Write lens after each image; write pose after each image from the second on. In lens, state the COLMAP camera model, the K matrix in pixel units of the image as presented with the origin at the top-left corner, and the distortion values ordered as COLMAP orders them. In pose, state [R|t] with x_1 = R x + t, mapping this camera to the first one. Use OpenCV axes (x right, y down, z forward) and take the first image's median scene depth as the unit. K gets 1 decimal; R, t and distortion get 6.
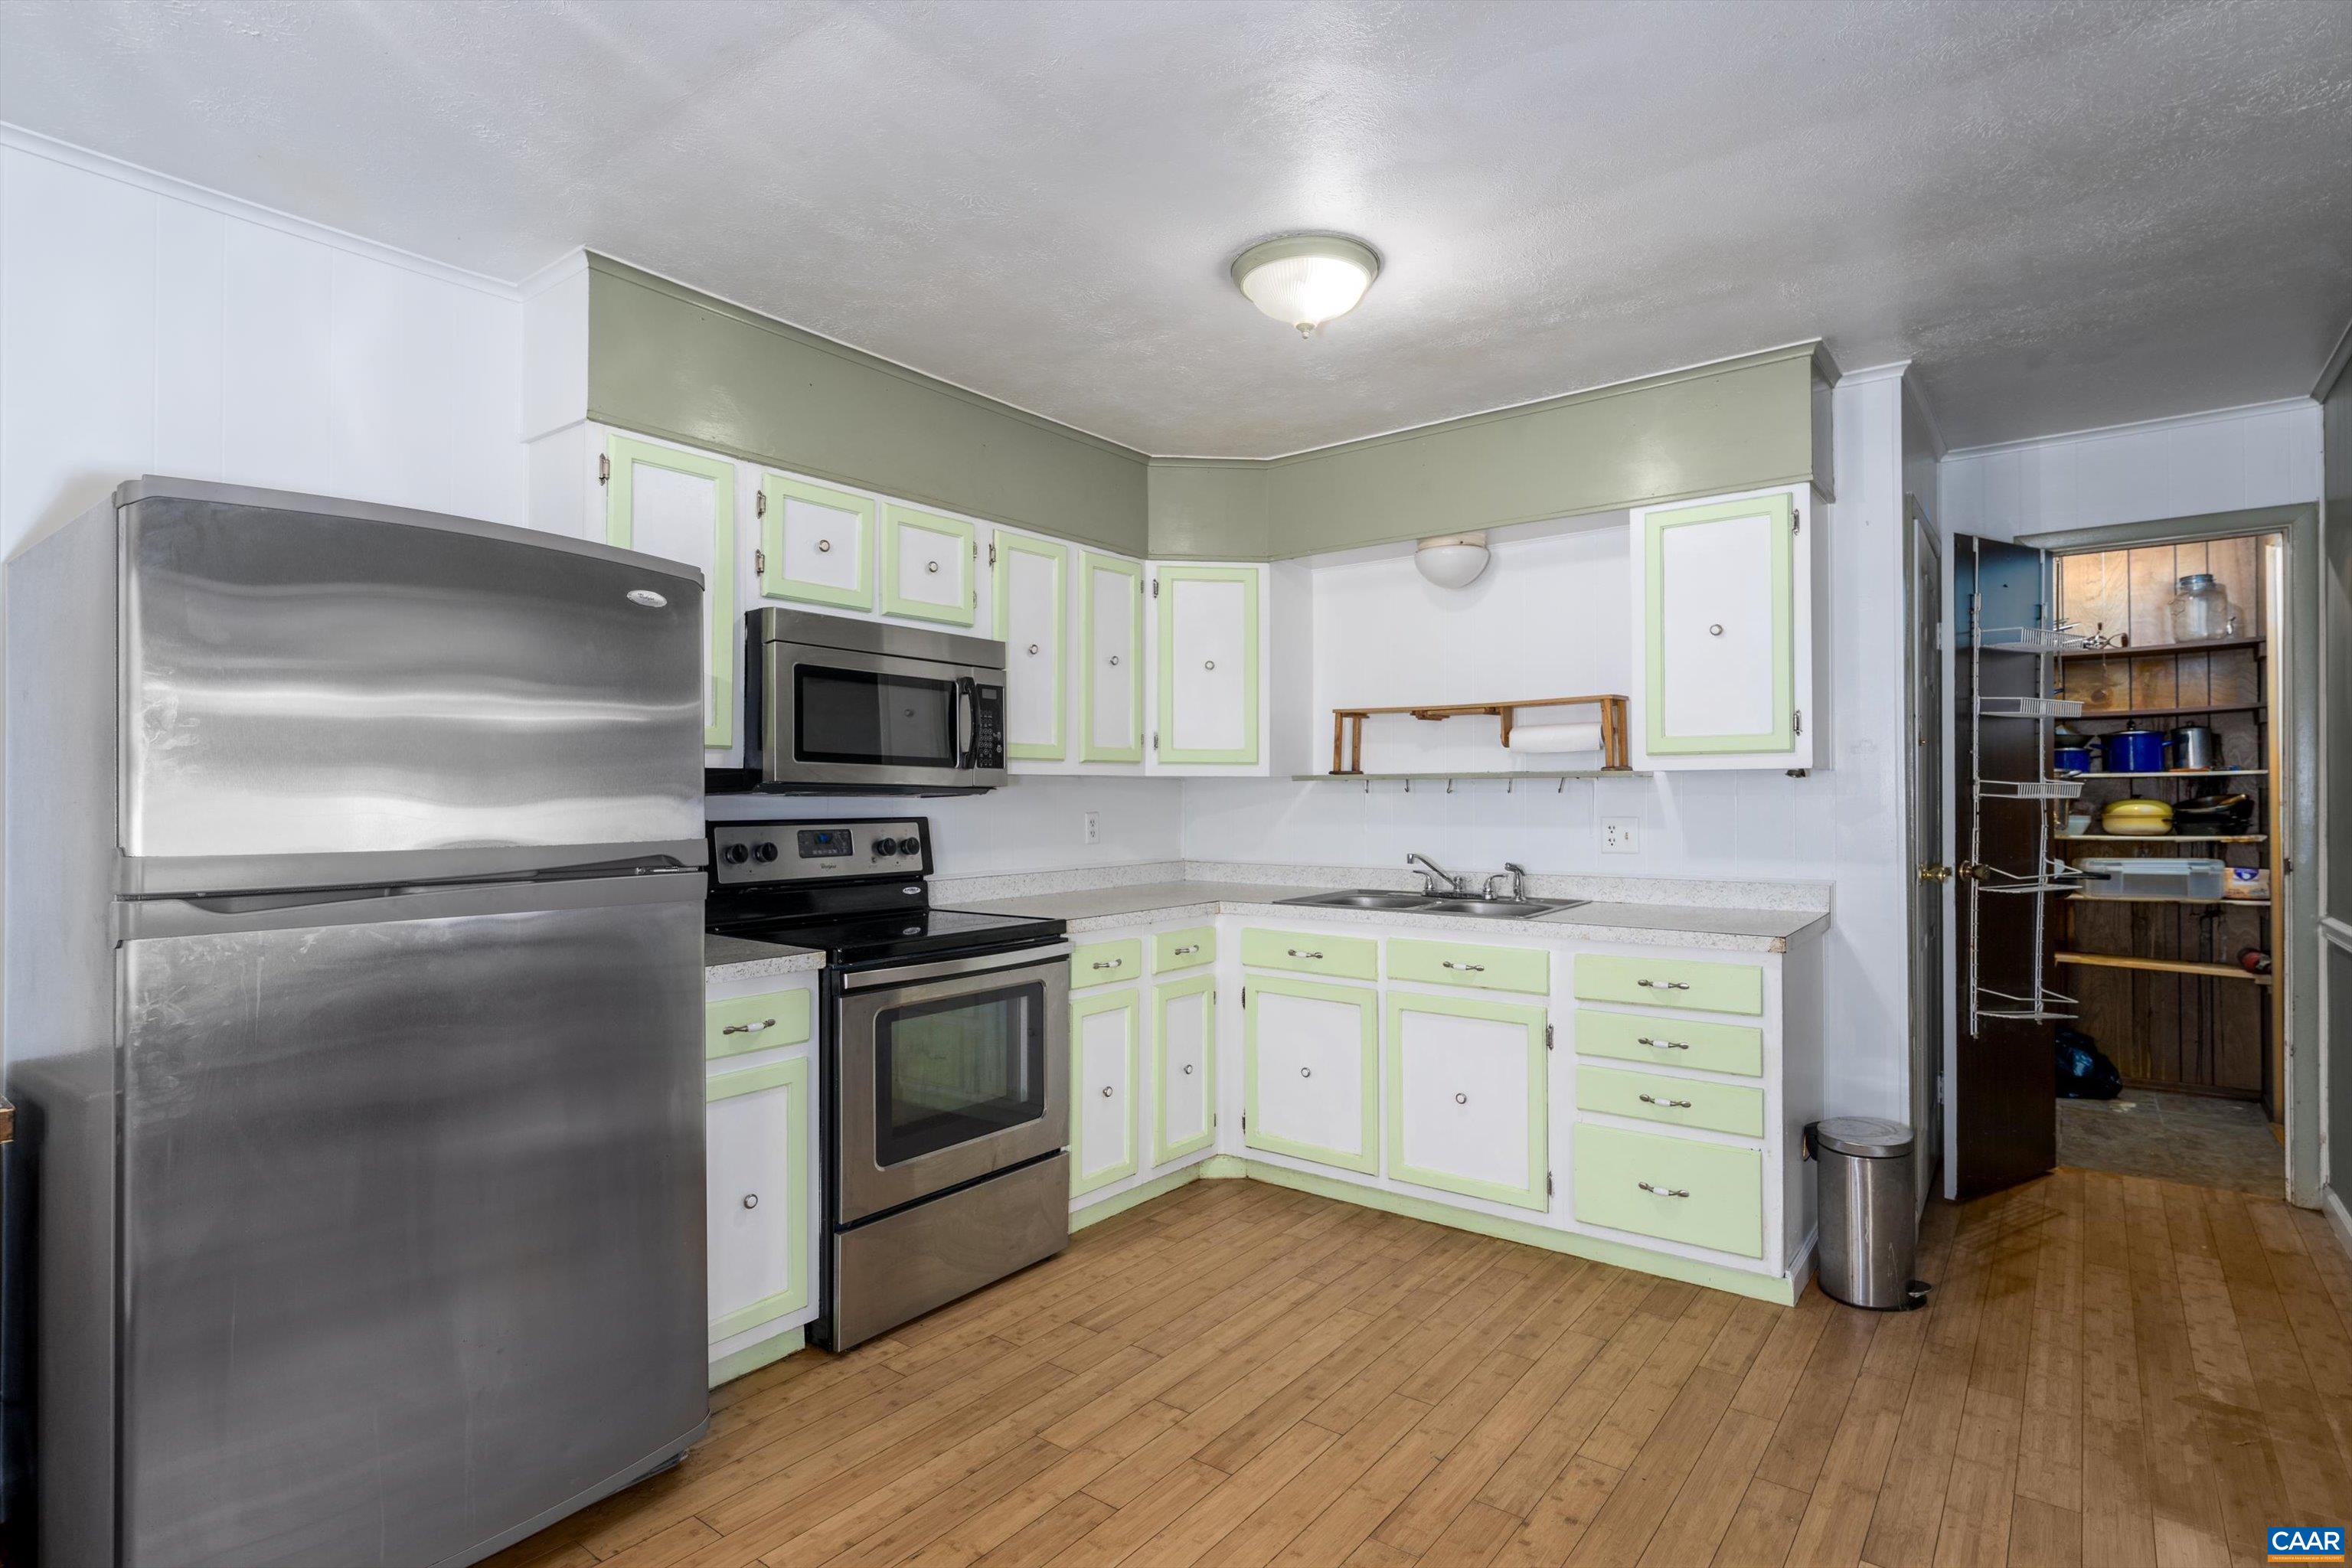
lens RADIAL K [[1165.6, 0, 1176.0], [0, 1165.6, 784.0], [0, 0, 1]] dist [0.001104, -0.000570]
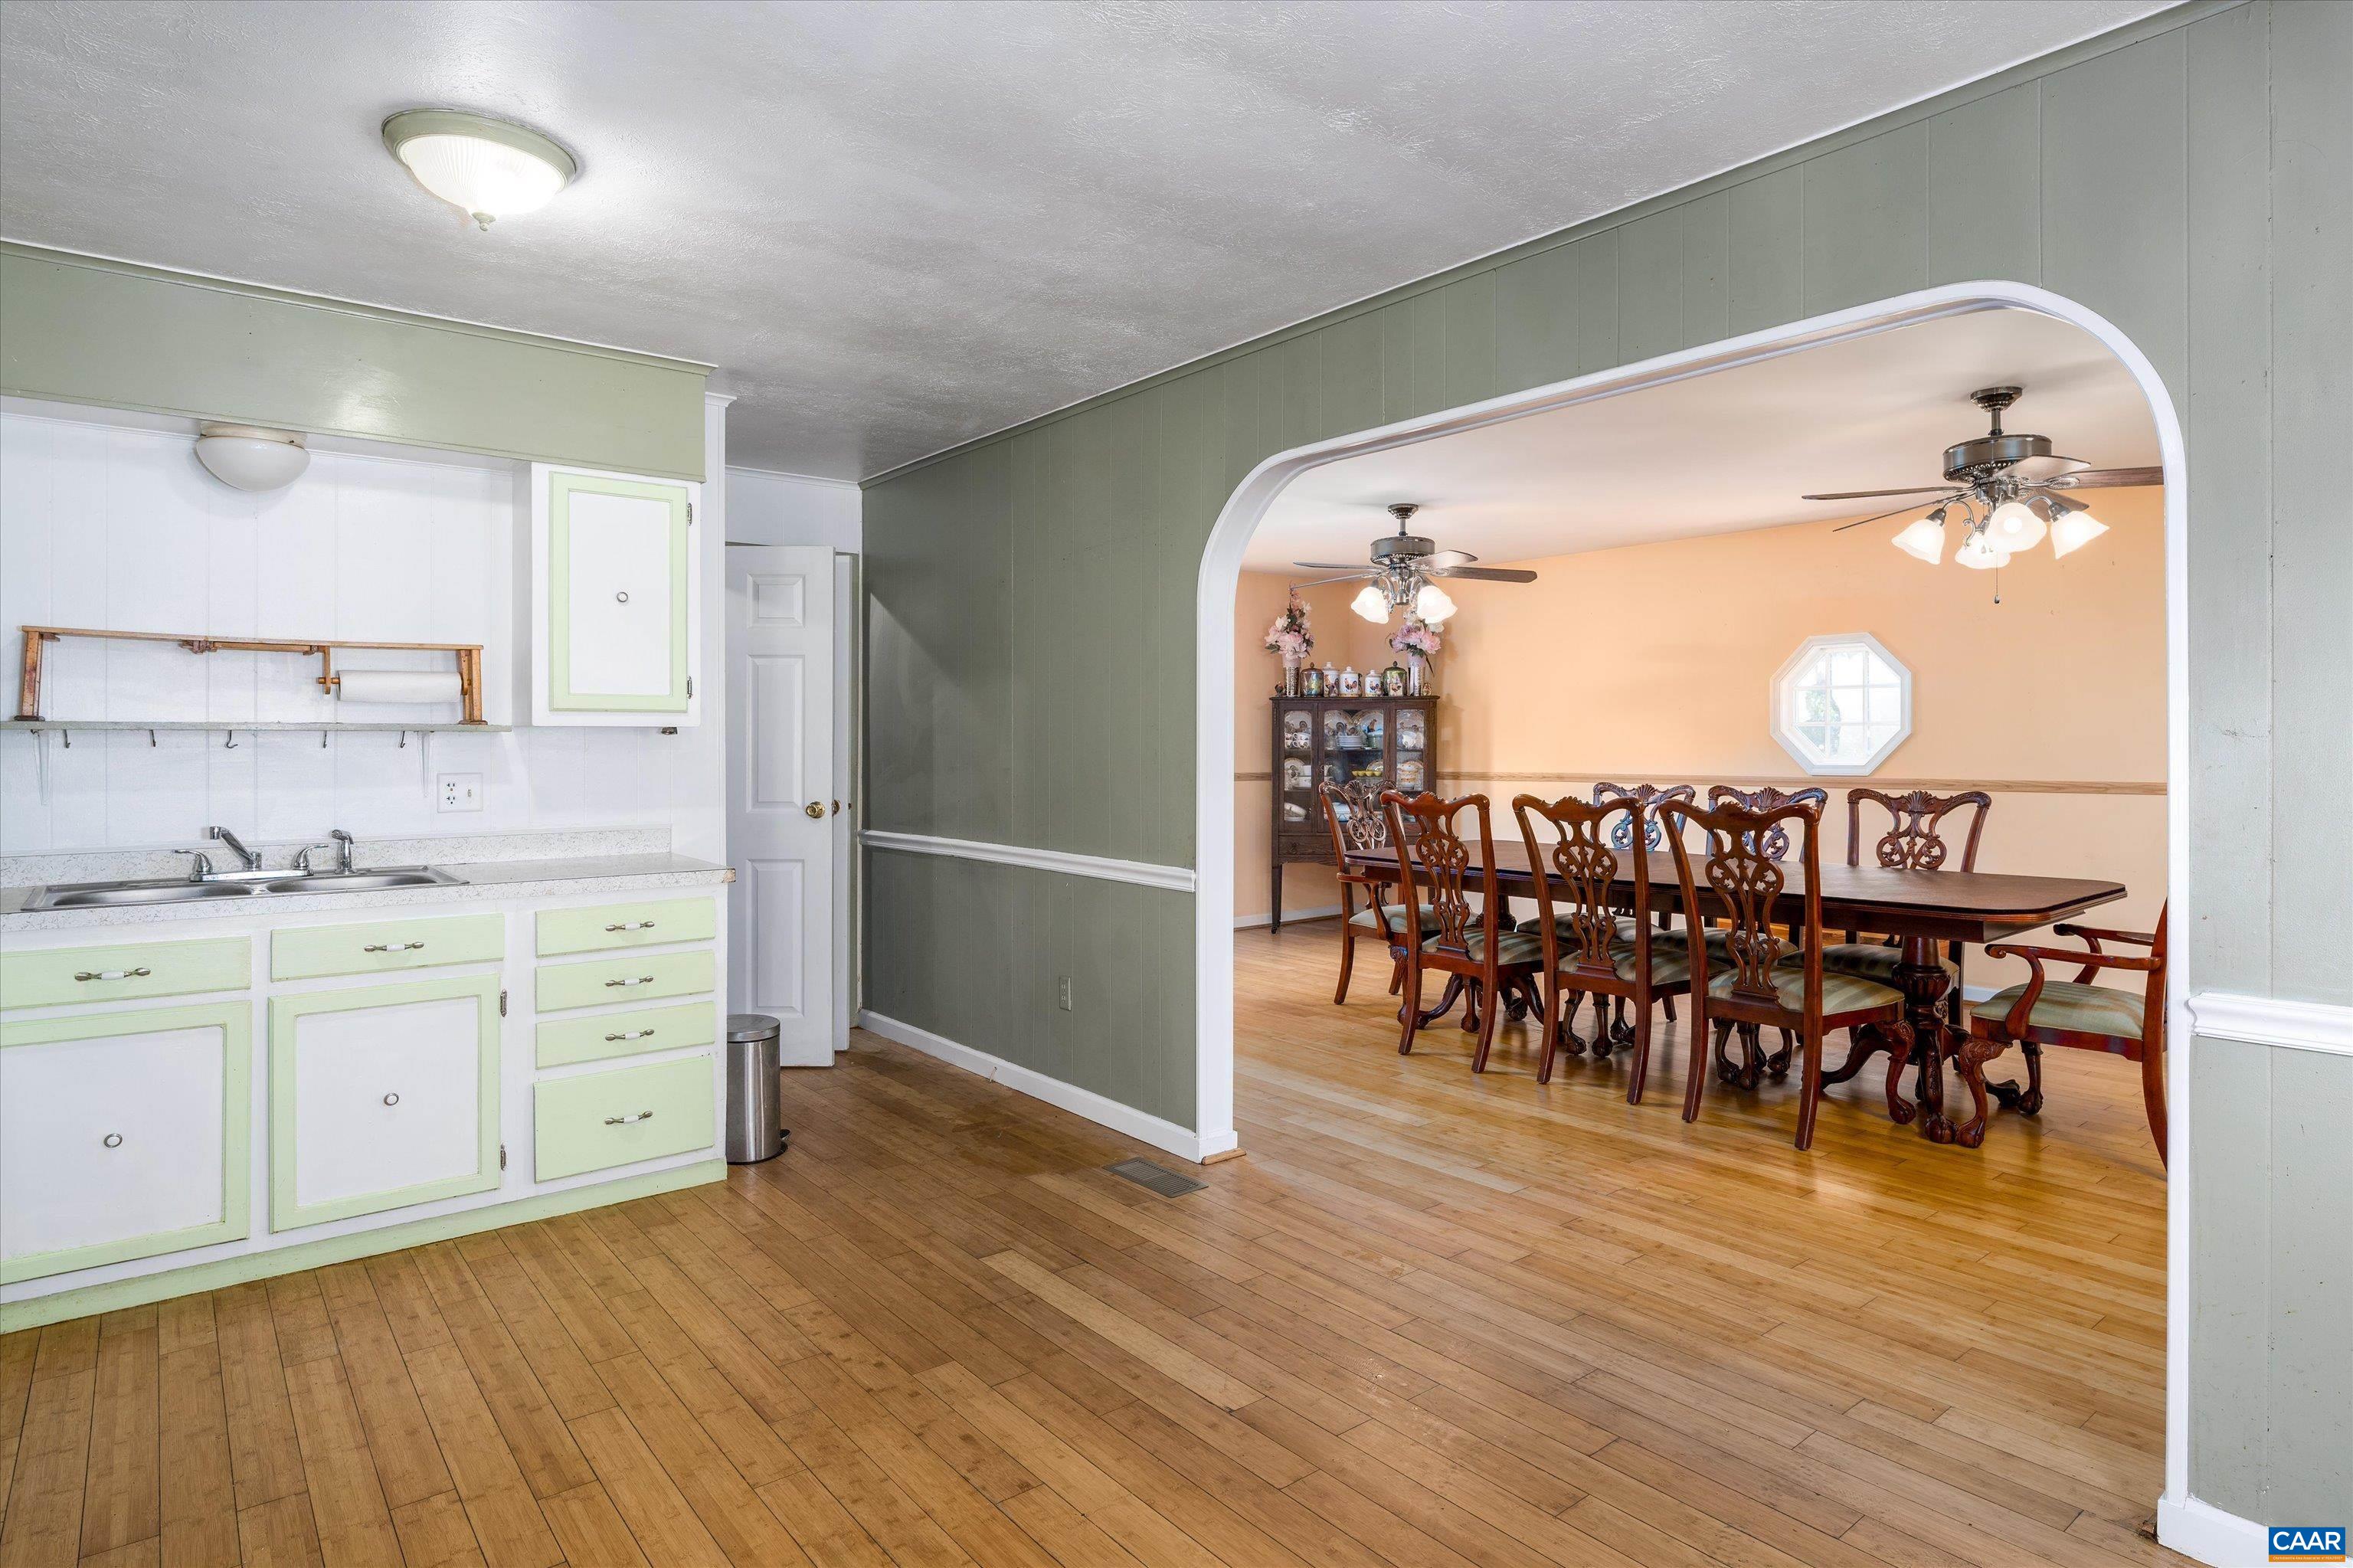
lens RADIAL K [[1308.7, 0, 1175.5], [0, 1308.7, 738.4], [0, 0, 1]] dist [0.001775, 0.000431]
pose [[0.244596, 0.007584, 0.969595, -0.590088], [-0.007274, 0.999956, -0.005987, 0.002437], [-0.969598, -0.005588, 0.244640, 0.206022]]
